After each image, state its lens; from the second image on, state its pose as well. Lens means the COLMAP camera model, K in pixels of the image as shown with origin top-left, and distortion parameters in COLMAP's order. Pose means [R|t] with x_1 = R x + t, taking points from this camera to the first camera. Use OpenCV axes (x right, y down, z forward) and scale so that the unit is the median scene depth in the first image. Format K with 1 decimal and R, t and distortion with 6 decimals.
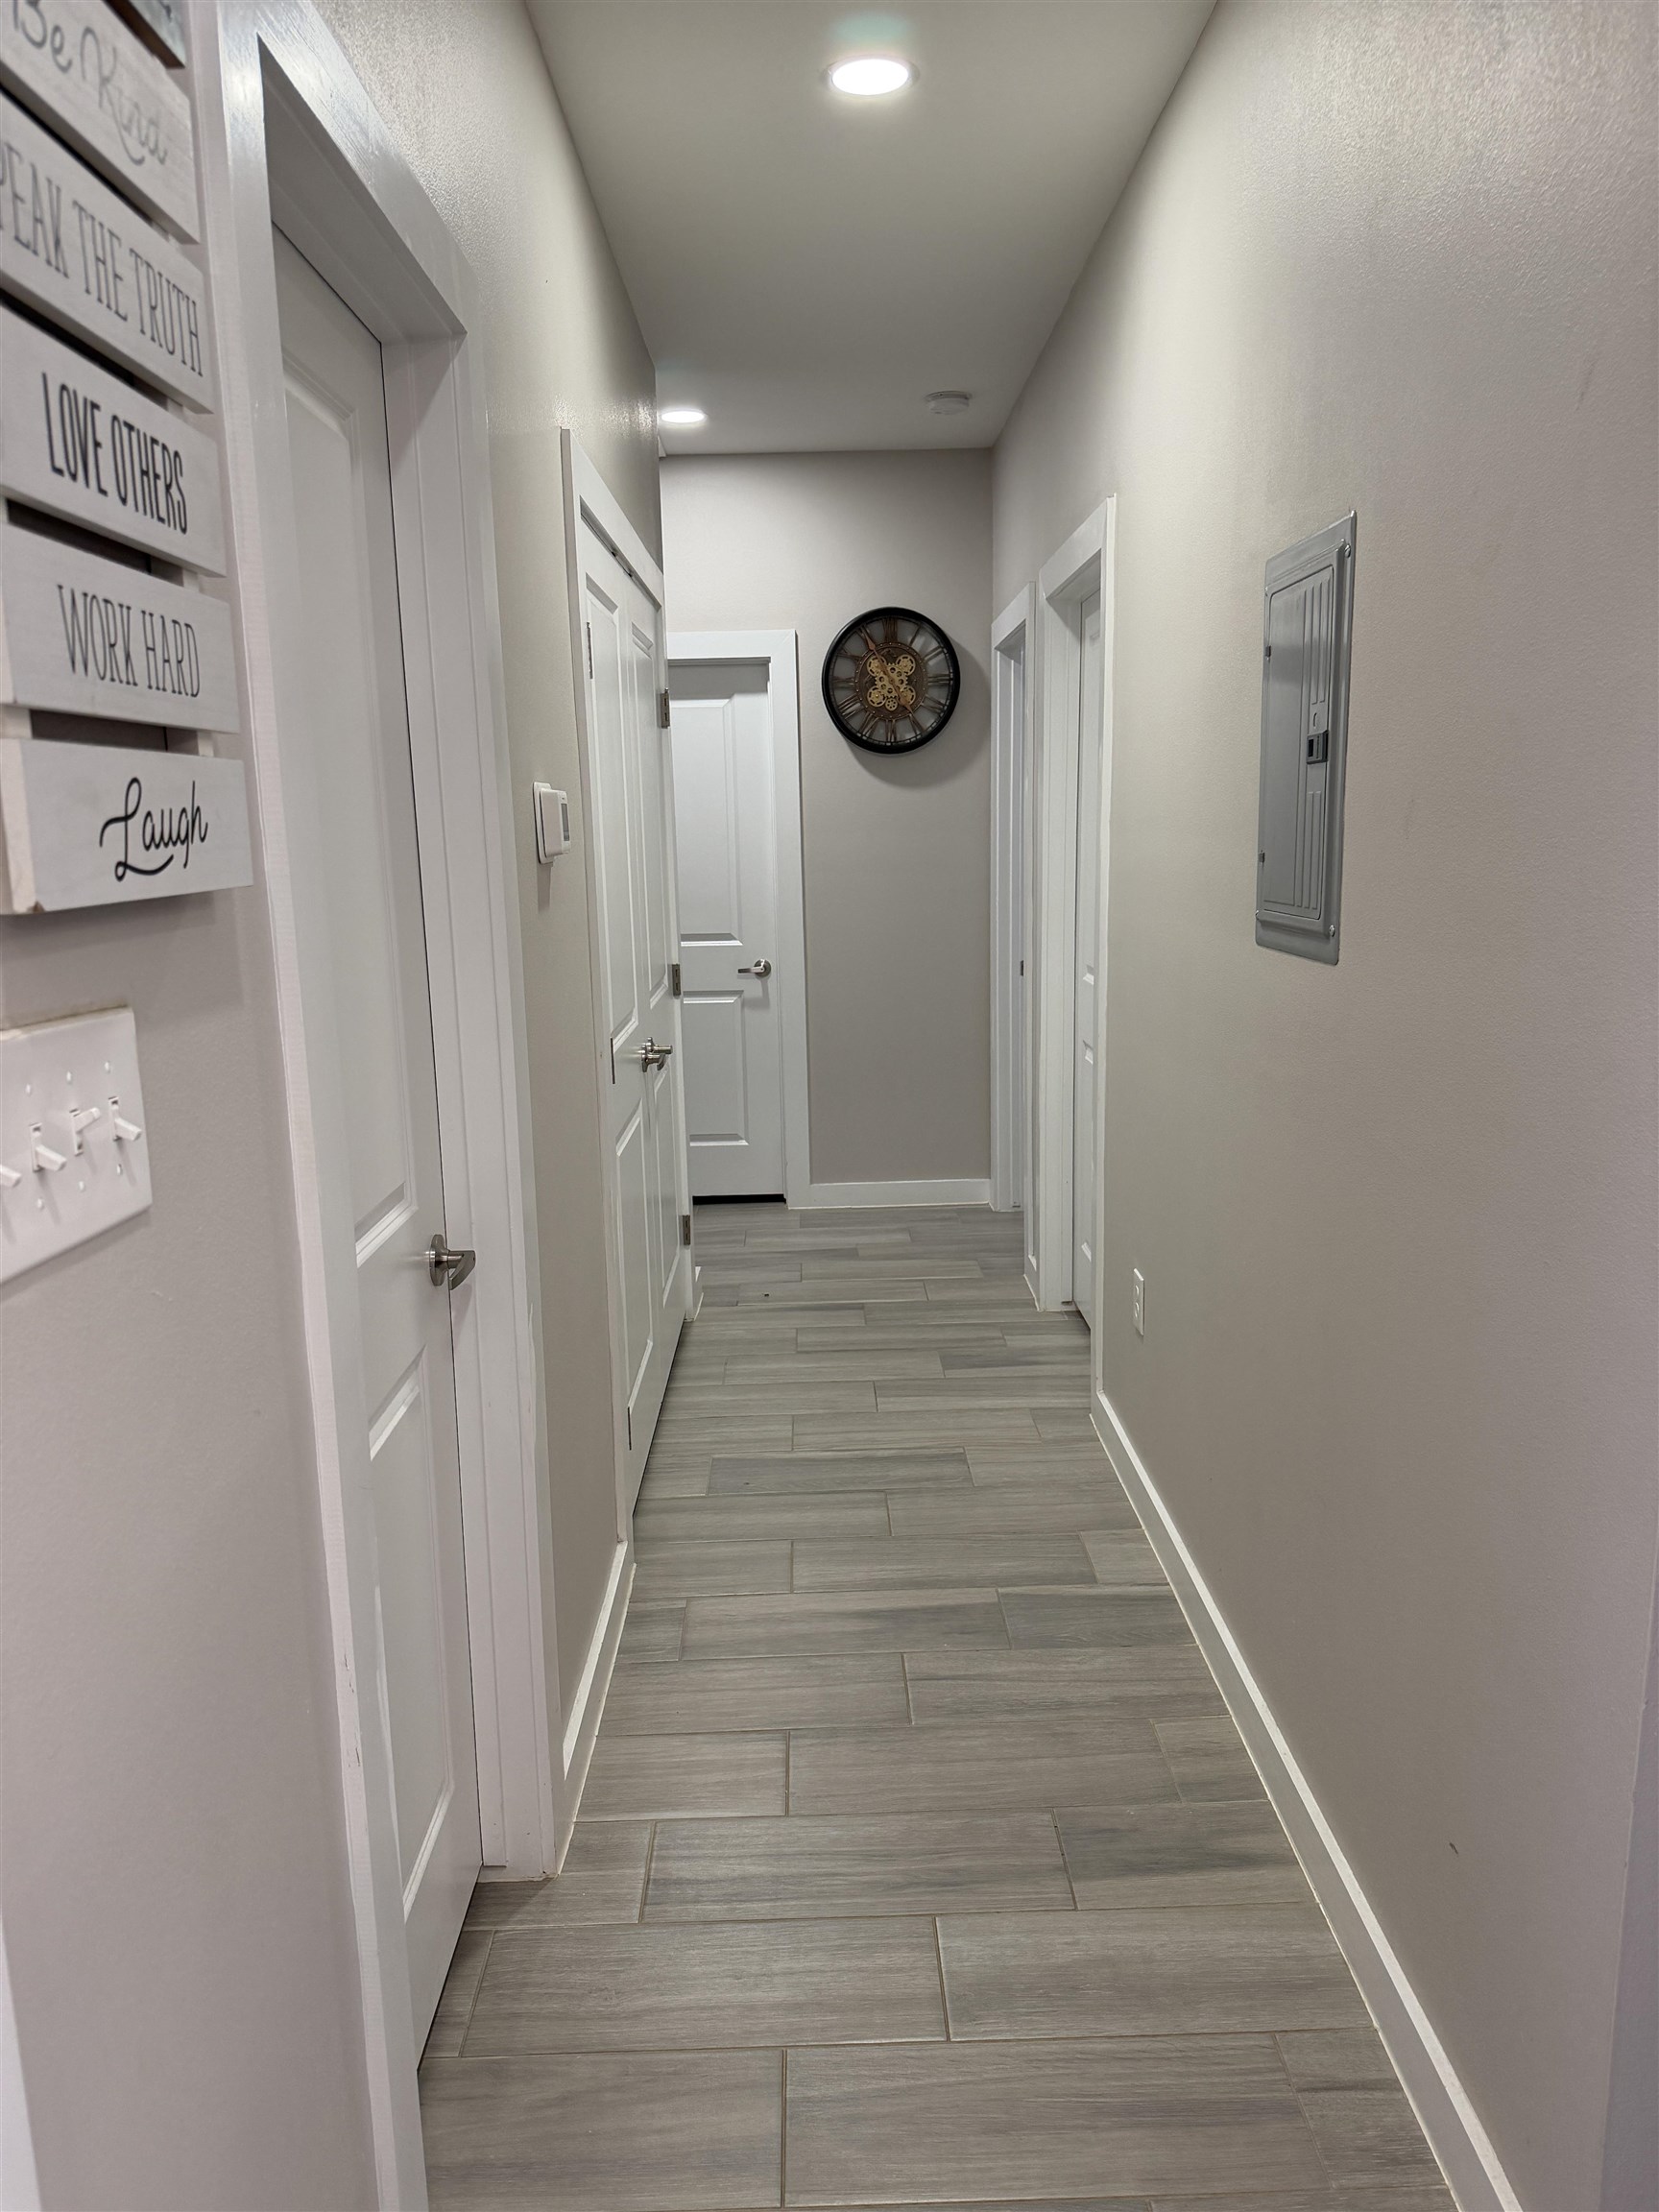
lens RADIAL K [[1519.9, 0, 830.5], [0, 1519.9, 1103.4], [0, 0, 1]] dist [-0.007919, -0.026637]
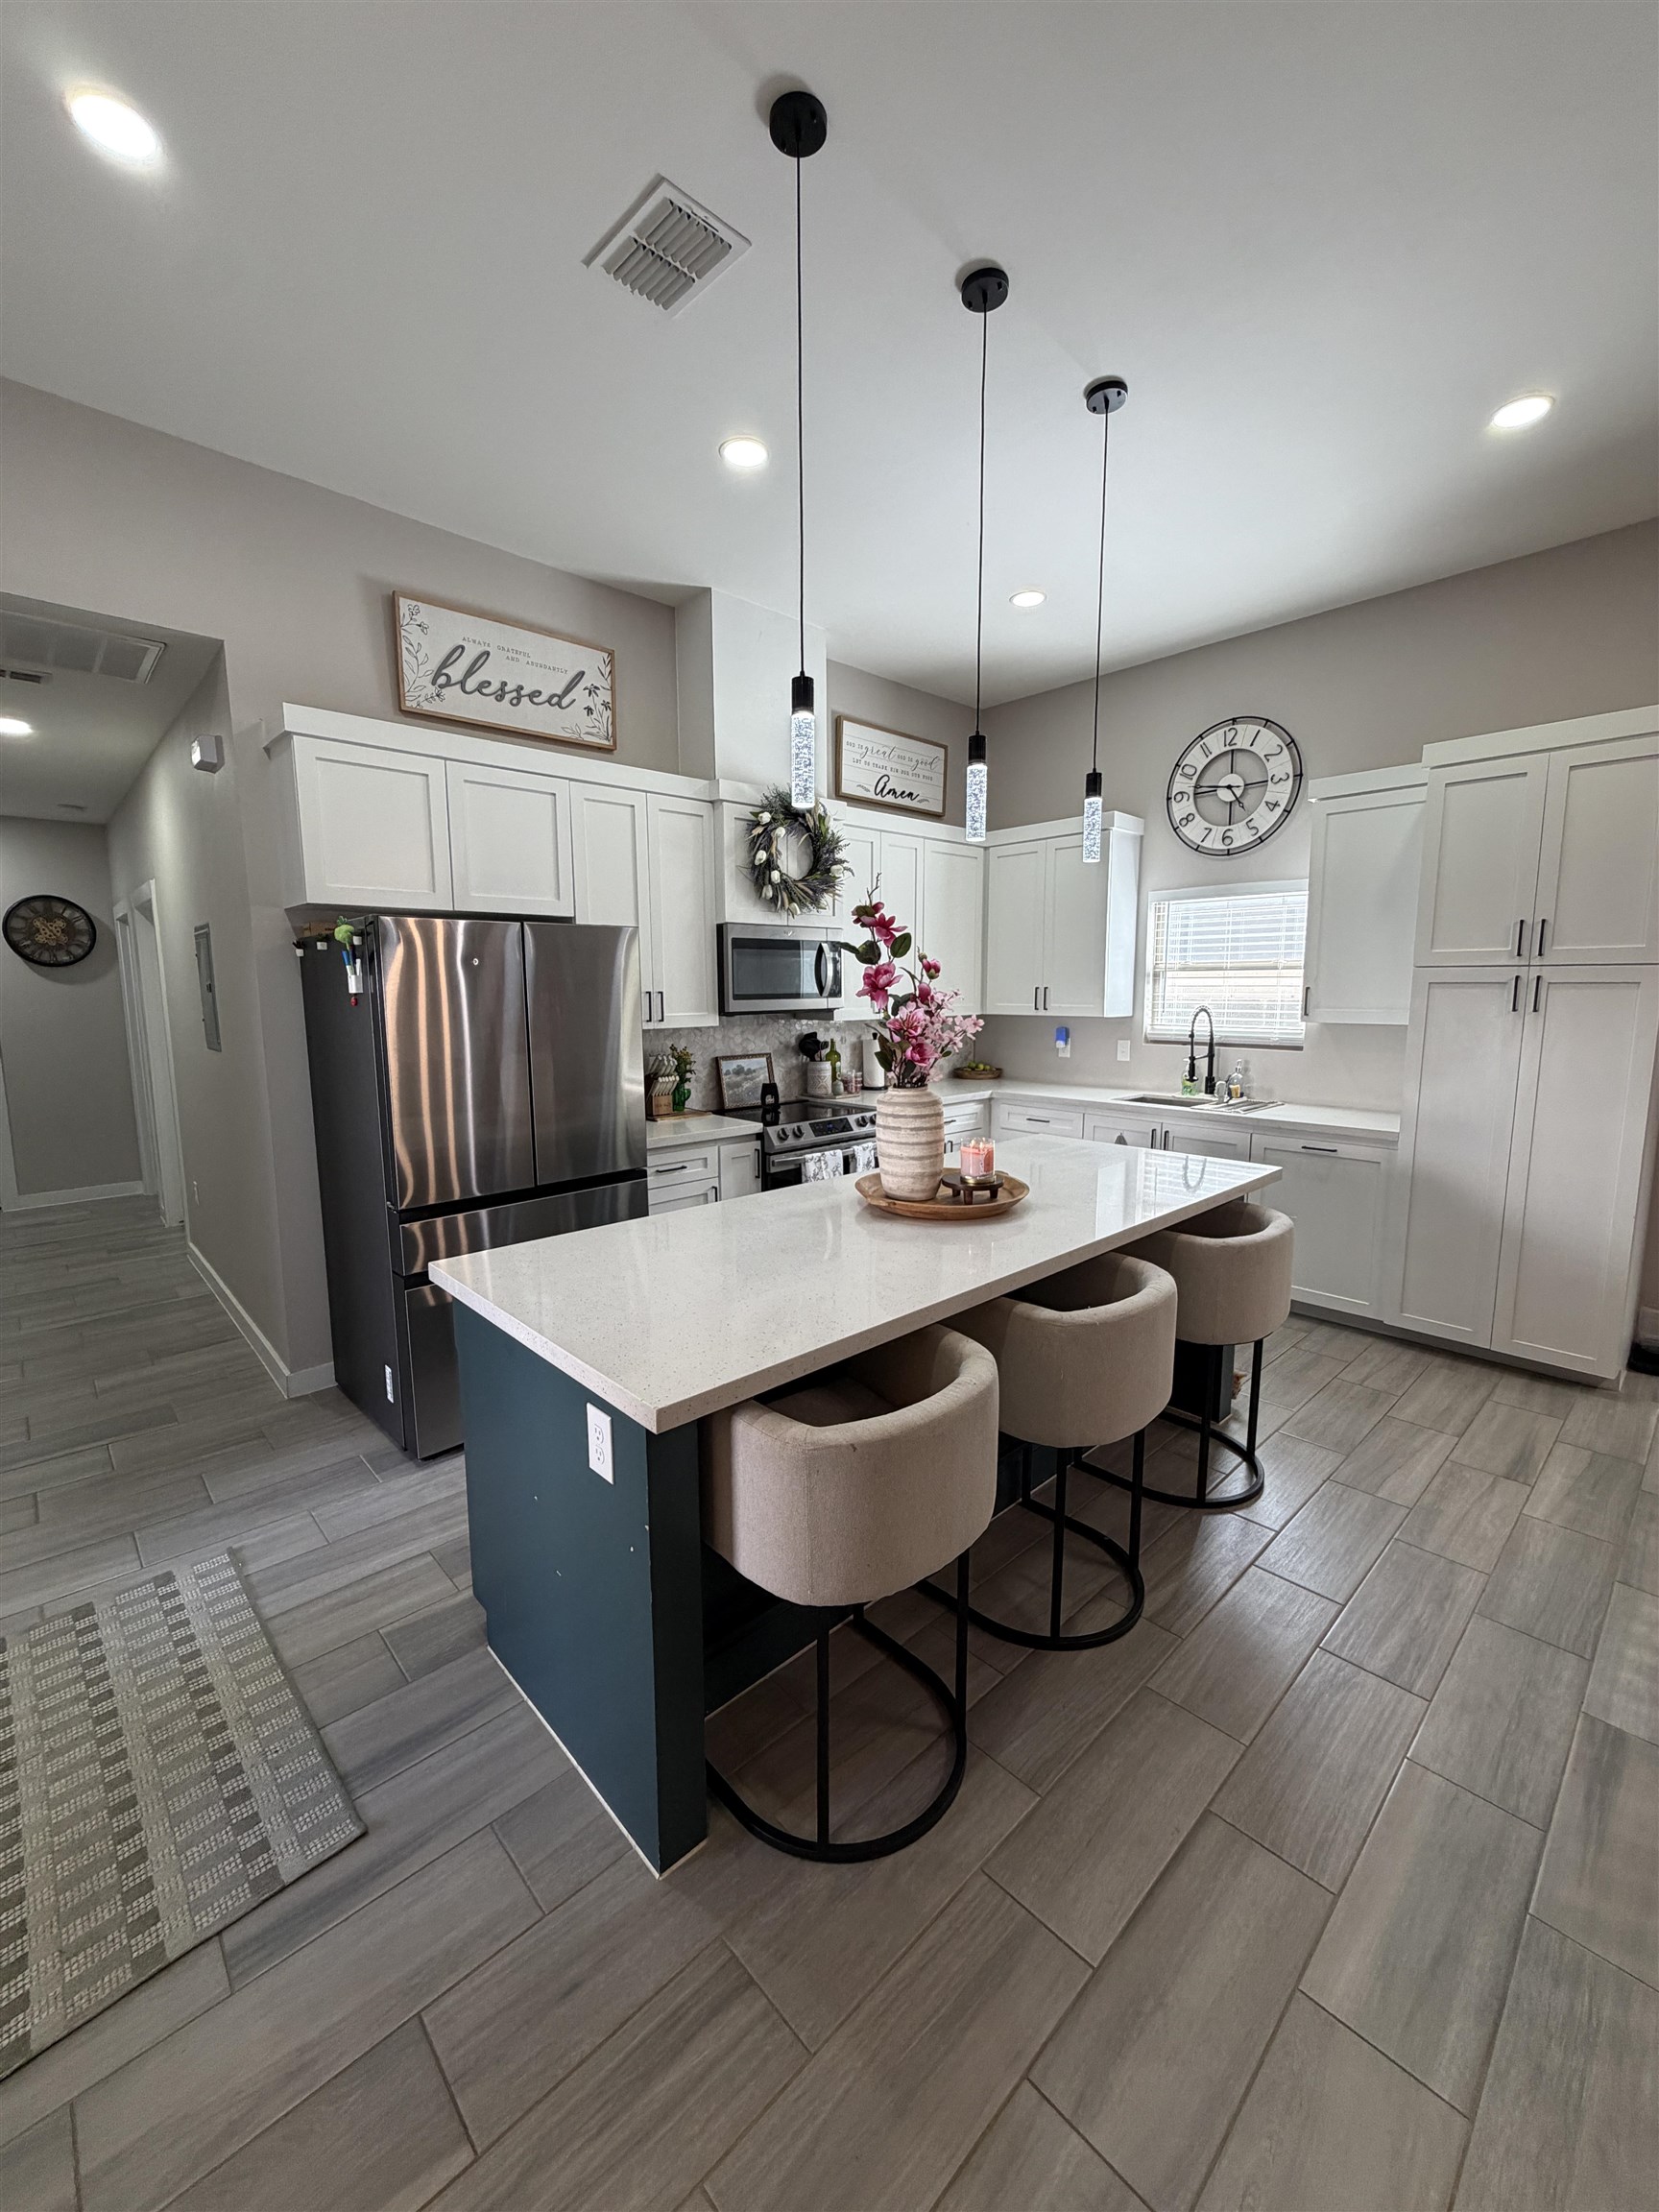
lens RADIAL K [[874.1, 0, 834.1], [0, 874.1, 1101.8], [0, 0, 1]] dist [-0.000498, -0.000327]
pose [[0.735032, -0.068019, 0.674611, 0.009324], [0.110456, 0.993677, -0.020159, 0.097563], [-0.668974, 0.089332, 0.737898, -0.626517]]
